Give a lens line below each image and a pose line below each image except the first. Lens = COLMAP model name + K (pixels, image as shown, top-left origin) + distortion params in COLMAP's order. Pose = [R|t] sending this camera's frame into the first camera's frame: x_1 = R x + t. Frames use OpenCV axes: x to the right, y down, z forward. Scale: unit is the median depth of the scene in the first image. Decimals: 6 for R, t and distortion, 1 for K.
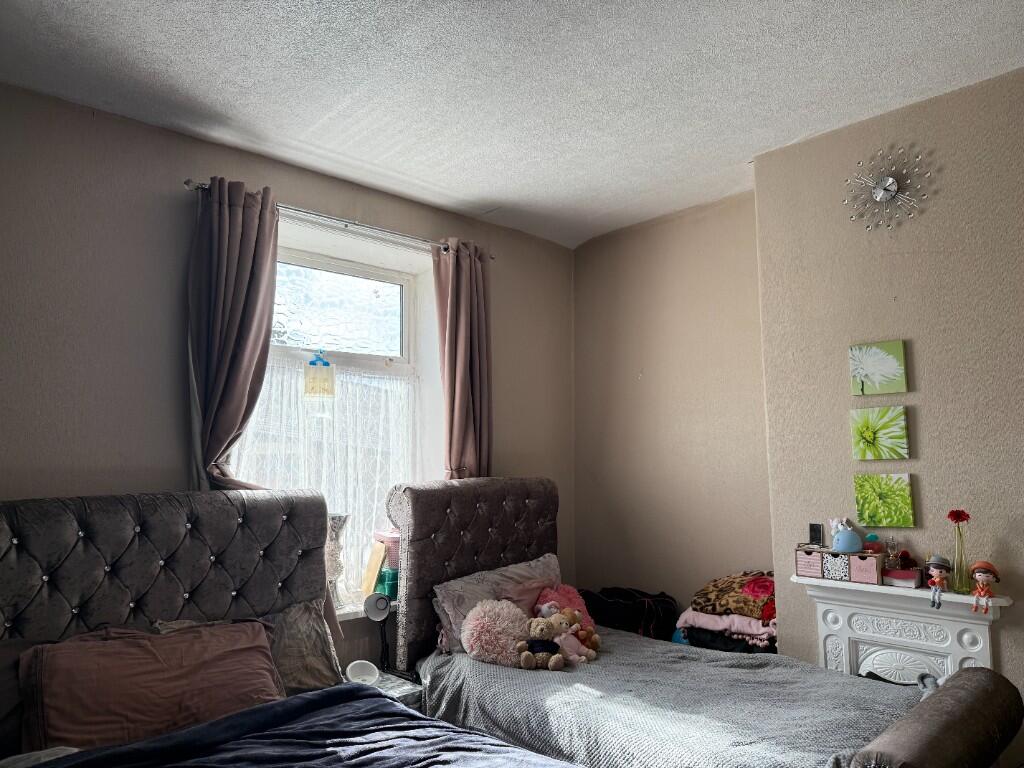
lens RADIAL K [[726.7, 0, 512.0], [0, 726.7, 384.0], [0, 0, 1]] dist [-0.000422, -0.009062]
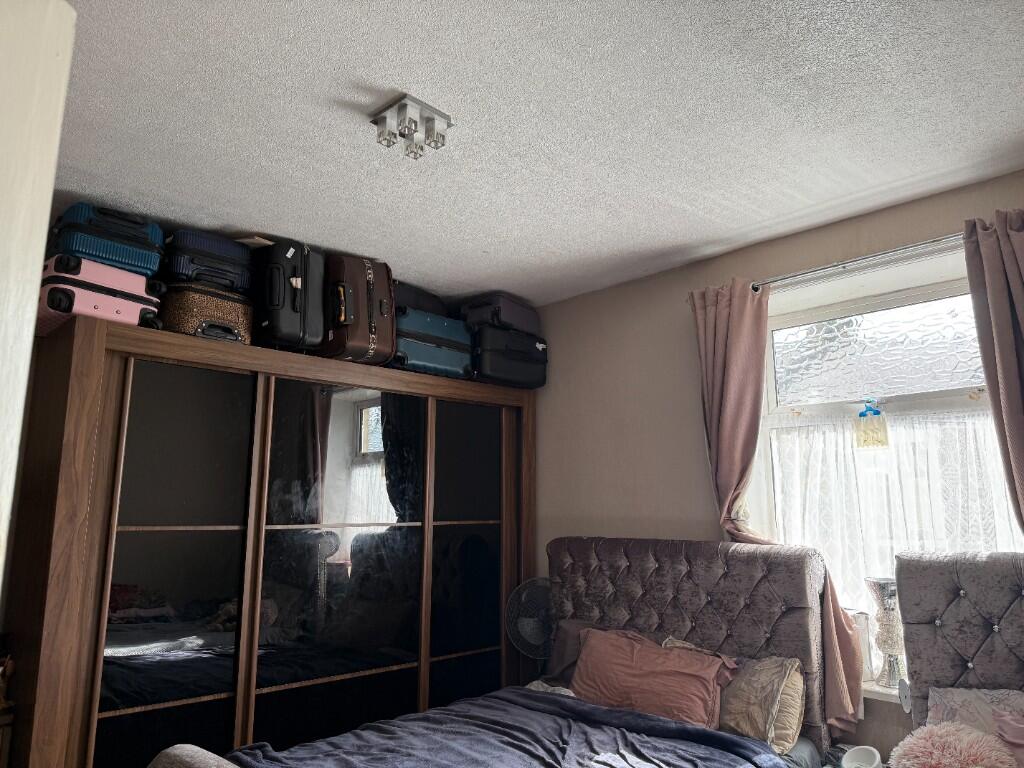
lens RADIAL K [[704.3, 0, 512.0], [0, 704.3, 384.0], [0, 0, 1]] dist [0.001312, 0.001365]
pose [[0.000358, -0.167576, -0.985859, 0.373263], [0.099489, 0.980974, -0.166710, 0.023355], [0.995039, -0.098022, 0.017023, 0.310835]]
